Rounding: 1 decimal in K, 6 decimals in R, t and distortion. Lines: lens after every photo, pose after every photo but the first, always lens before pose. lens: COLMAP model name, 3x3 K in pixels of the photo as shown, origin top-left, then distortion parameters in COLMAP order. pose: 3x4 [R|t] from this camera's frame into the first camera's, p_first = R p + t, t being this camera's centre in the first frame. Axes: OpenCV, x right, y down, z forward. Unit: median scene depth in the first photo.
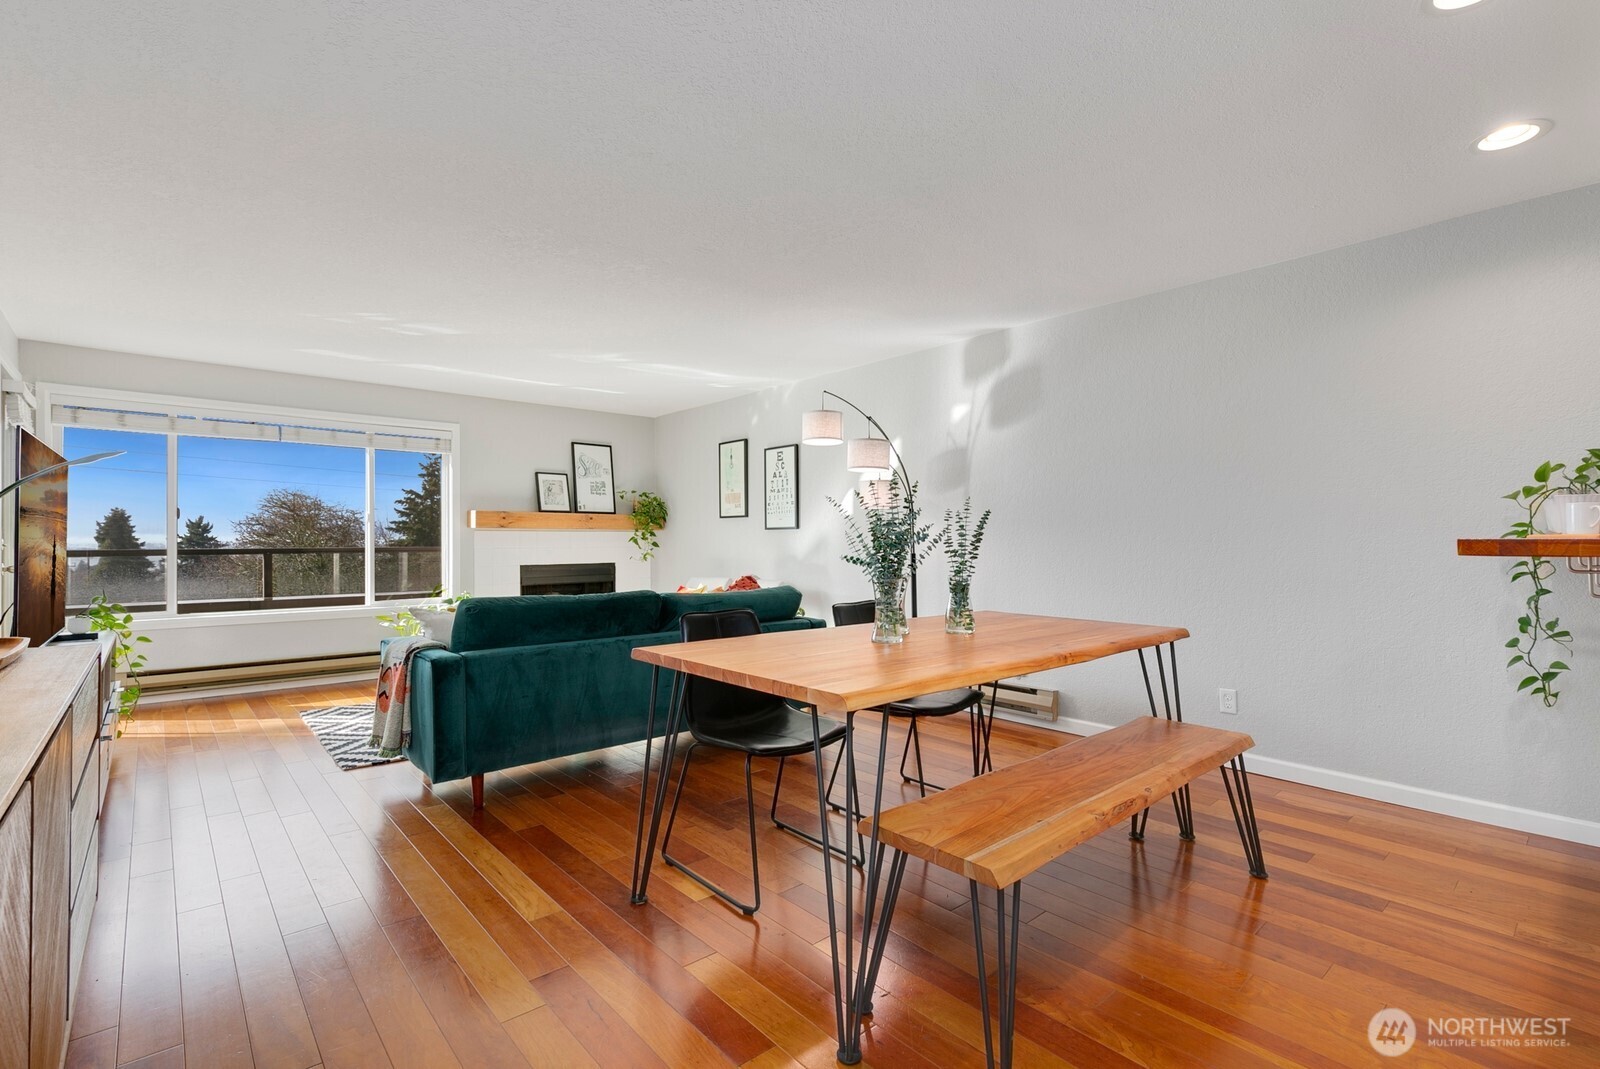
lens RADIAL K [[731.1, 0, 793.7], [0, 731.1, 538.7], [0, 0, 1]] dist [0.010819, -0.002124]
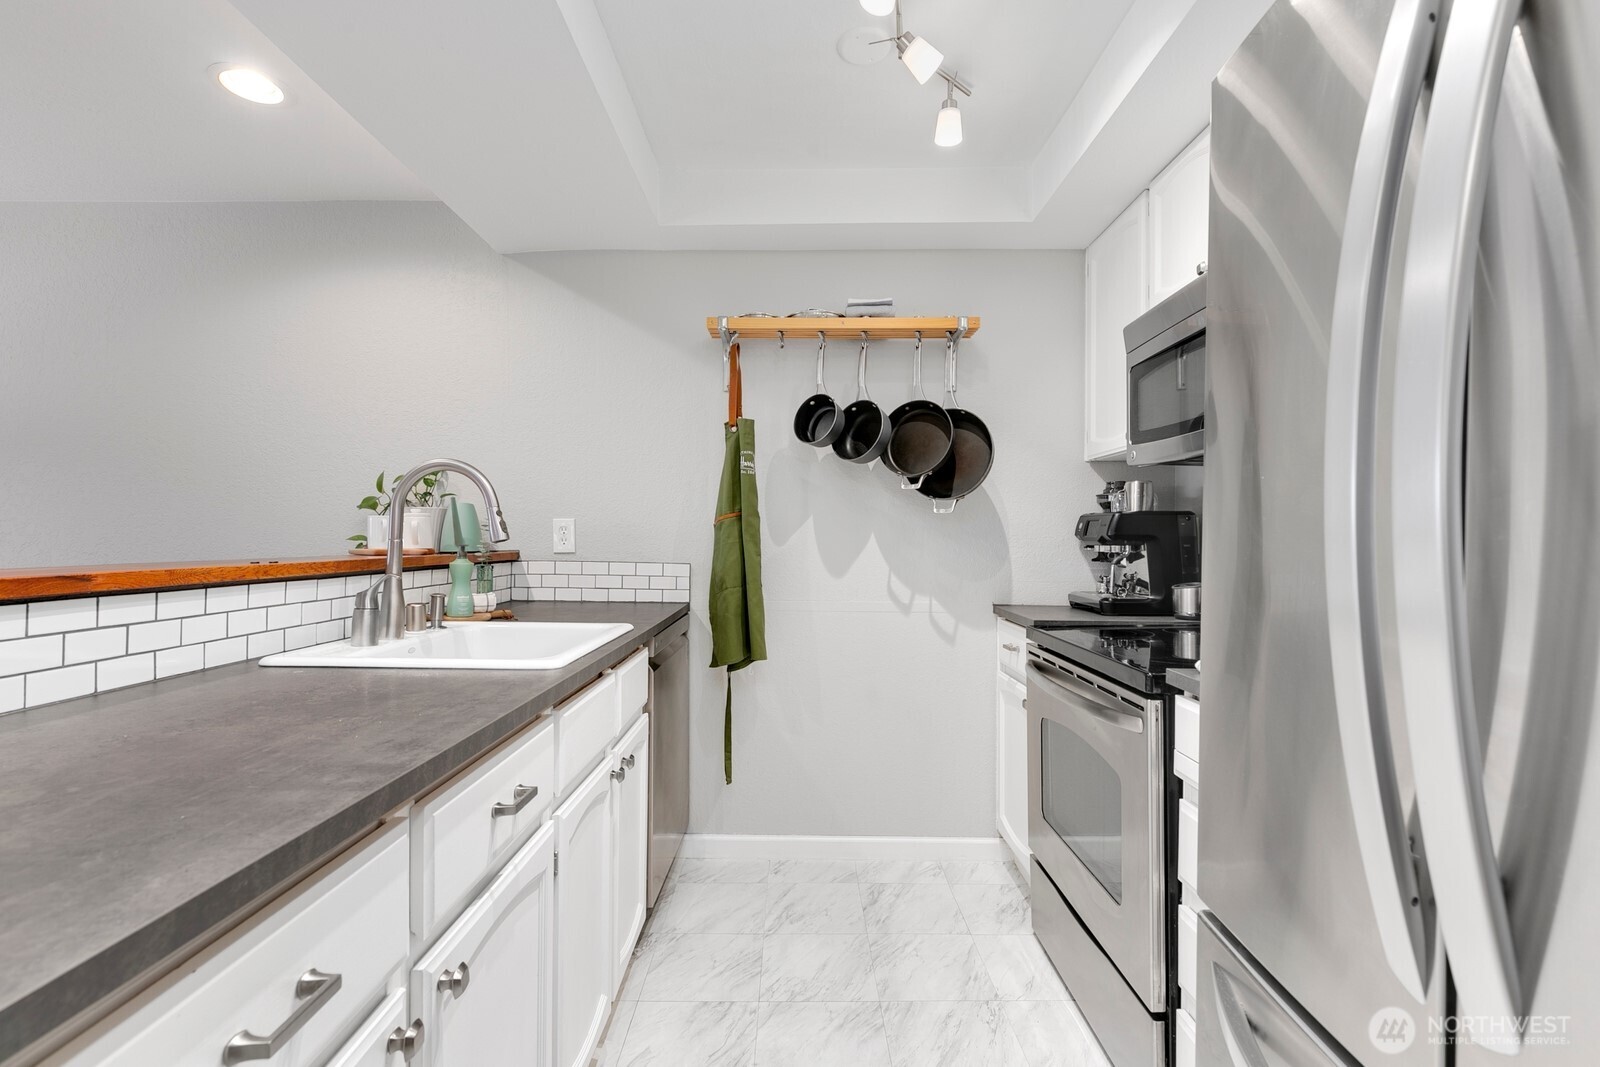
lens RADIAL K [[731.1, 0, 797.3], [0, 731.1, 537.0], [0, 0, 1]] dist [0.010819, -0.002124]
pose [[0.666447, 0.001587, 0.745550, 0.290289], [-0.002175, 0.999998, -0.000184, -0.009912], [-0.745549, -0.001498, 0.666449, -0.015144]]
